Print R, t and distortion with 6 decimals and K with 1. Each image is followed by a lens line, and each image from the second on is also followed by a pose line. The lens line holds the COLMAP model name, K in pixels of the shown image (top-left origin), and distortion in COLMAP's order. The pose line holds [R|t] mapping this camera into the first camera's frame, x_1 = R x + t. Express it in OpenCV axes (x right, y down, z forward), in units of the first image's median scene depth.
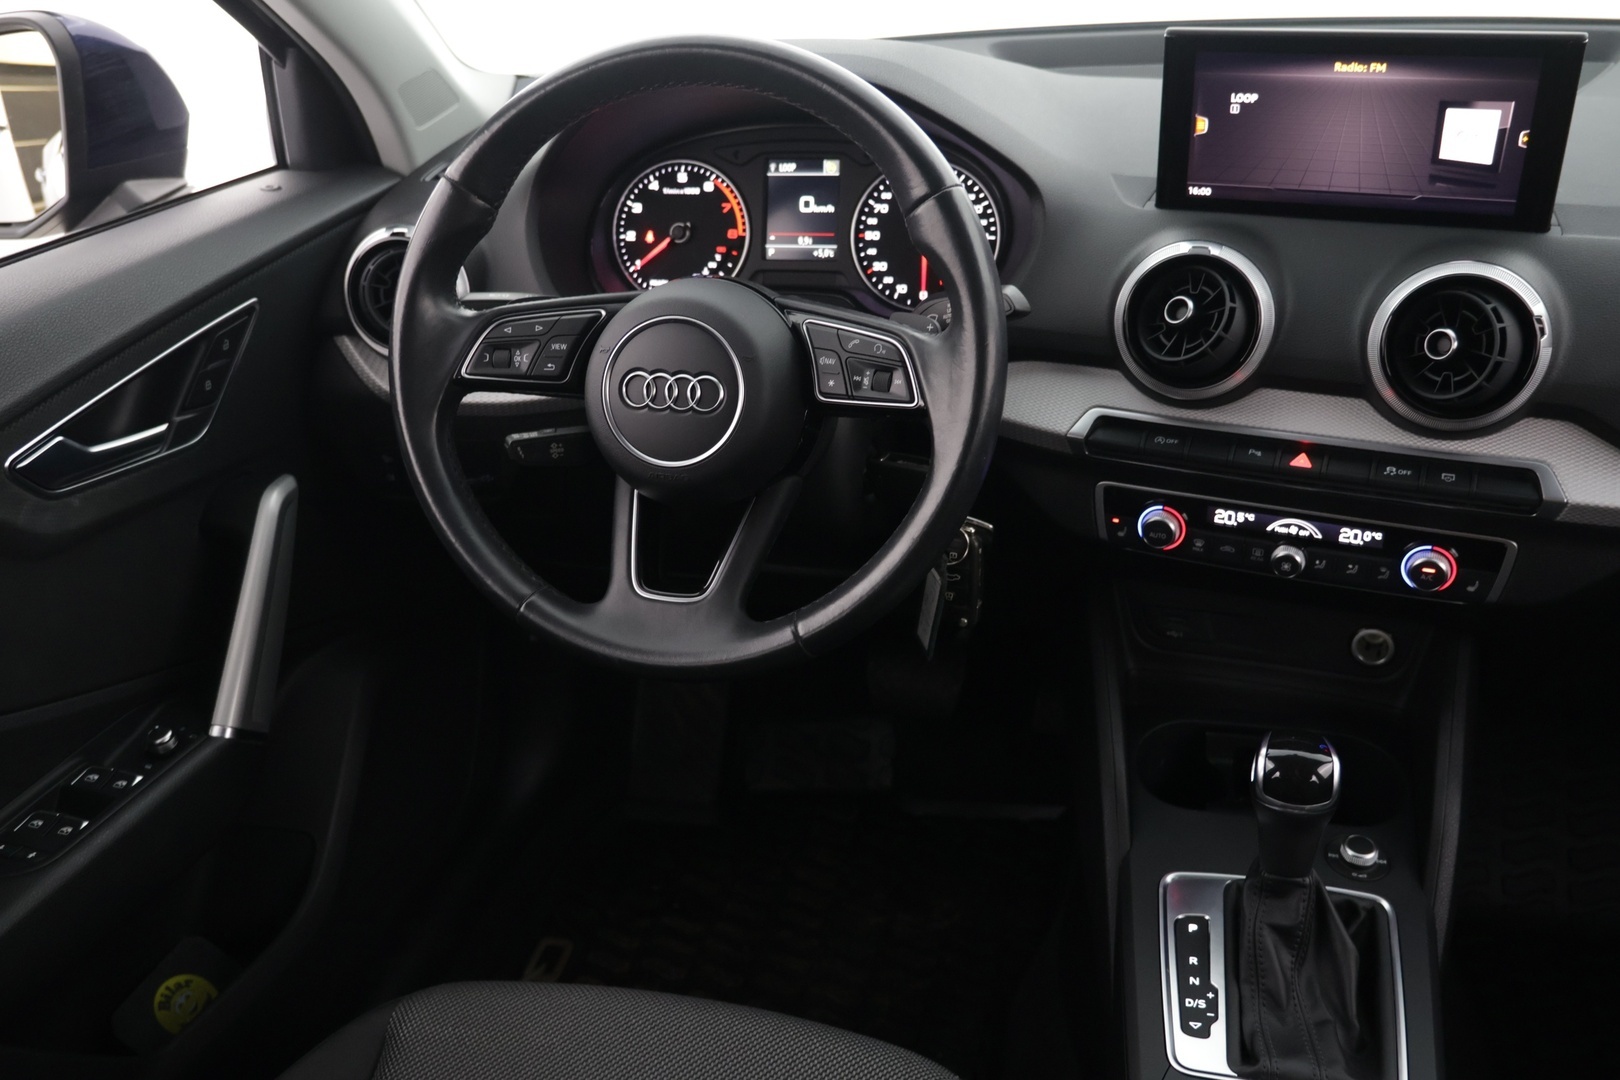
lens RADIAL K [[1356.8, 0, 804.7], [0, 1356.8, 525.9], [0, 0, 1]] dist [-0.003584, 0.000747]
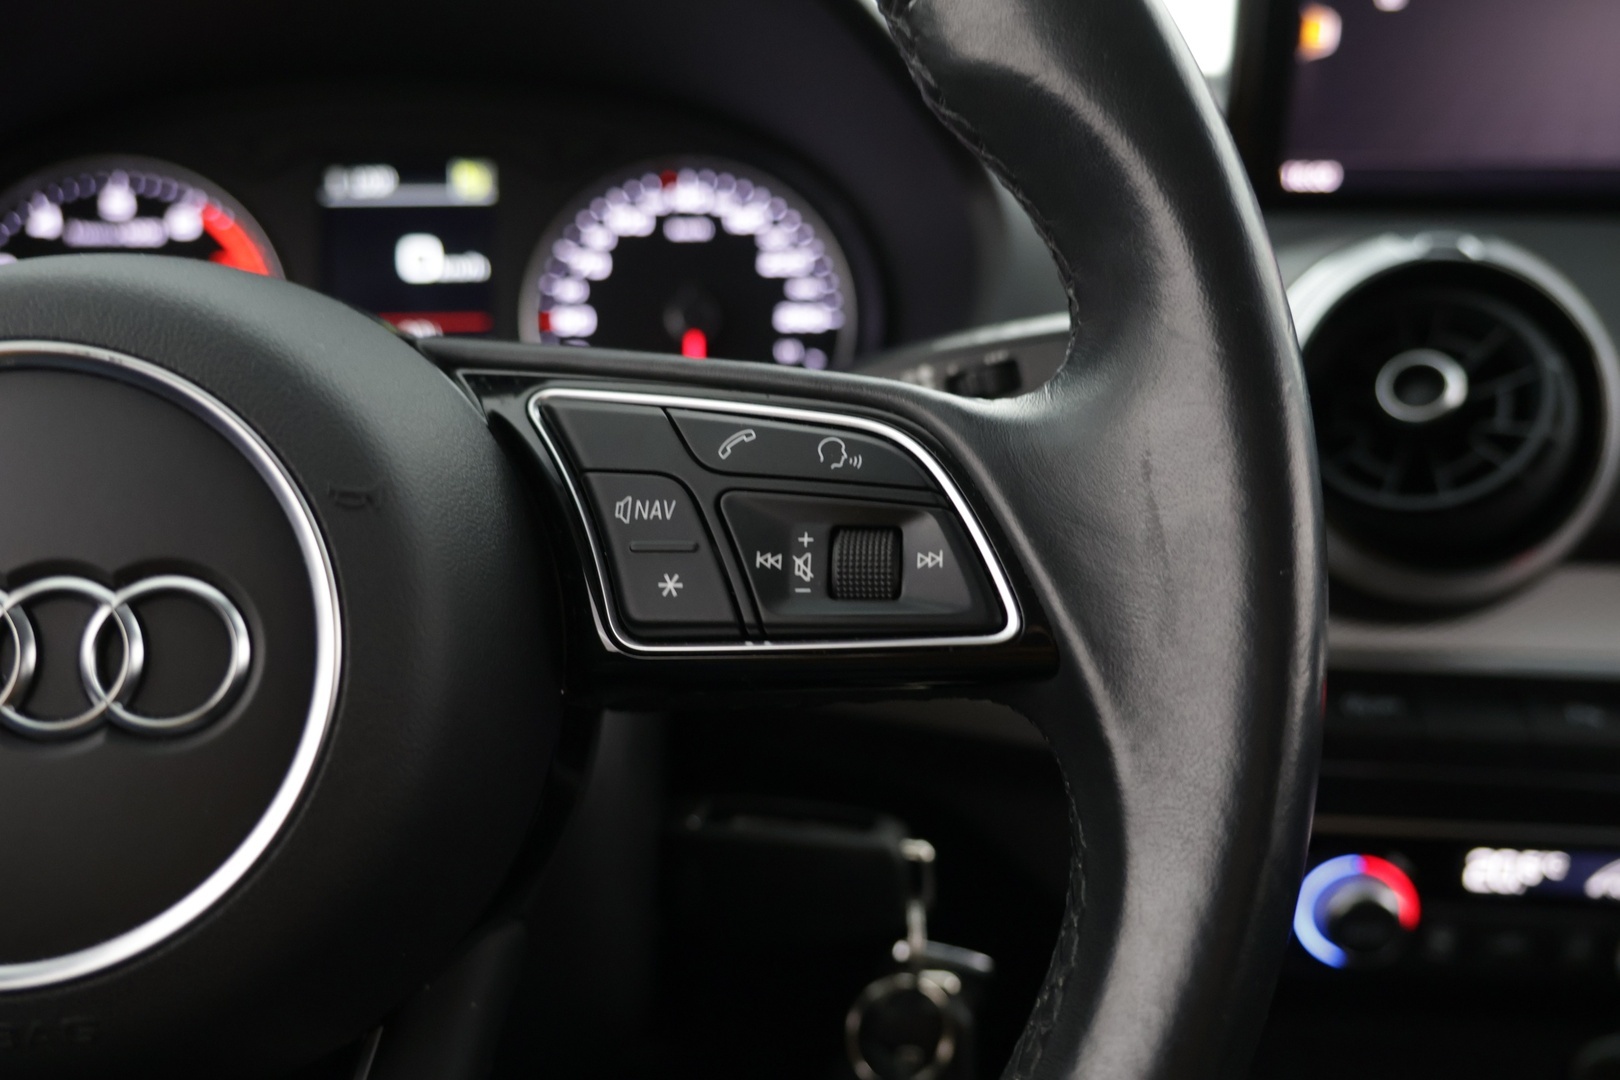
lens RADIAL K [[1356.8, 0, 804.7], [0, 1356.8, 525.9], [0, 0, 1]] dist [-0.003584, 0.000747]
pose [[0.938143, -0.037334, 0.344228, -0.037766], [0.111689, 0.973657, -0.198793, -0.045619], [-0.327738, 0.224943, 0.917599, 0.566300]]
